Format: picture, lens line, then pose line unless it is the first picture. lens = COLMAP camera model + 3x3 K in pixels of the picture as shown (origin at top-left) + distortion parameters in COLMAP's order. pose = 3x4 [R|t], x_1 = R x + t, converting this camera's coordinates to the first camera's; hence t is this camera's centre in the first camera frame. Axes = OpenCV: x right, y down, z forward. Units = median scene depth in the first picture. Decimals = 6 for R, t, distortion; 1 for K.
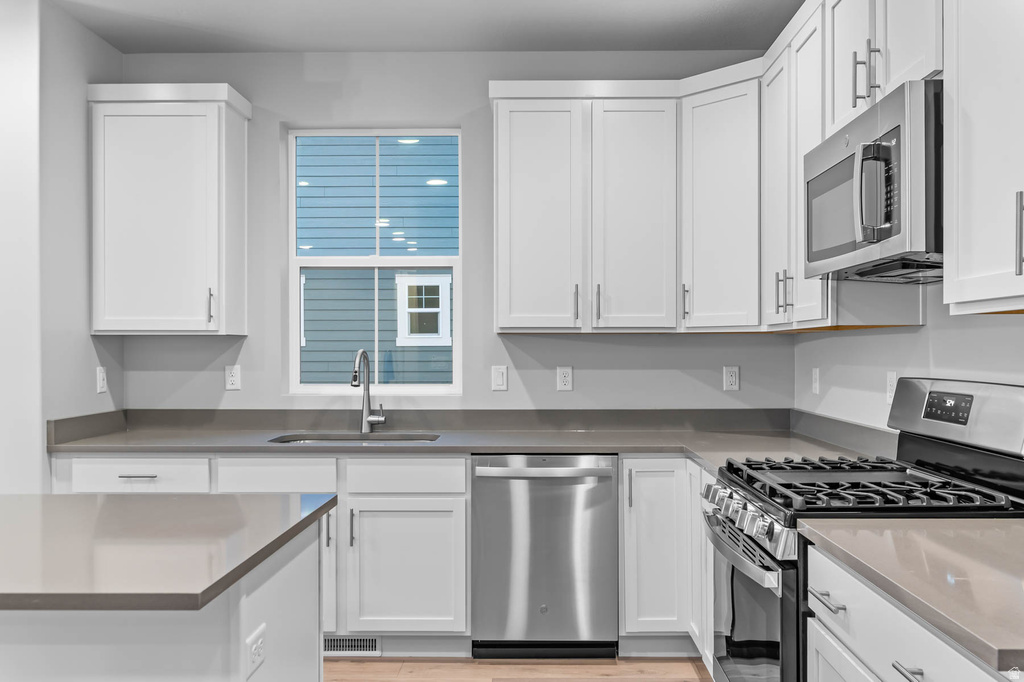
lens RADIAL K [[840.9, 0, 512.0], [0, 840.9, 341.0], [0, 0, 1]] dist [0.008800, 0.004500]
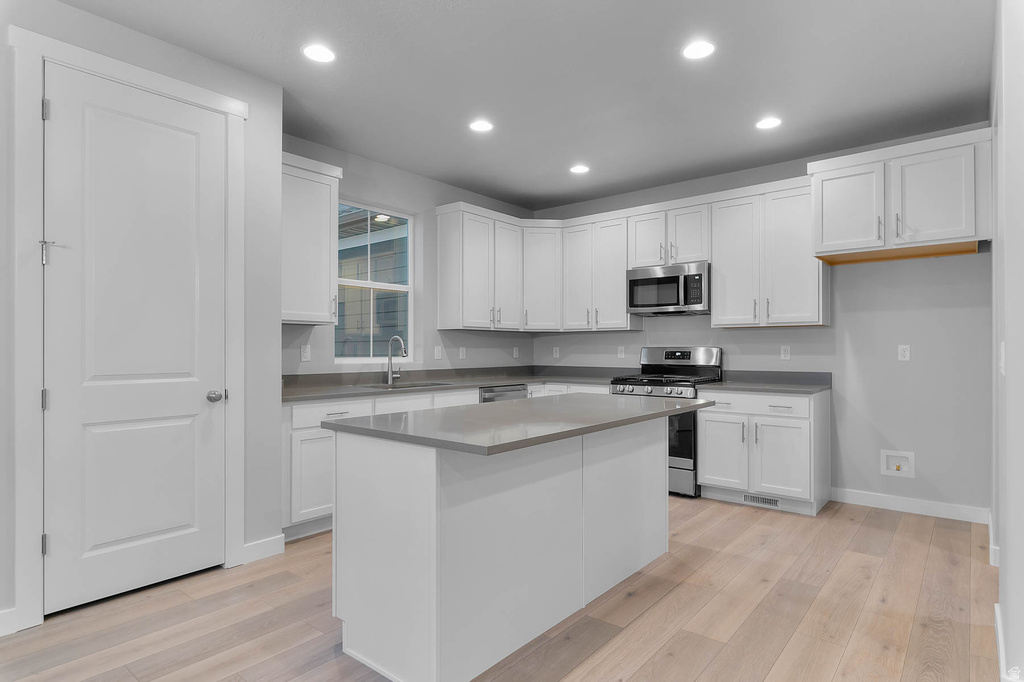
lens RADIAL K [[566.4, 0, 512.0], [0, 566.4, 341.0], [0, 0, 1]] dist [0.001453, 0.000306]
pose [[0.609310, 0.012734, 0.792830, -0.936678], [-0.010992, 0.999911, -0.007613, 0.025616], [-0.792856, -0.004076, 0.609396, 0.092279]]
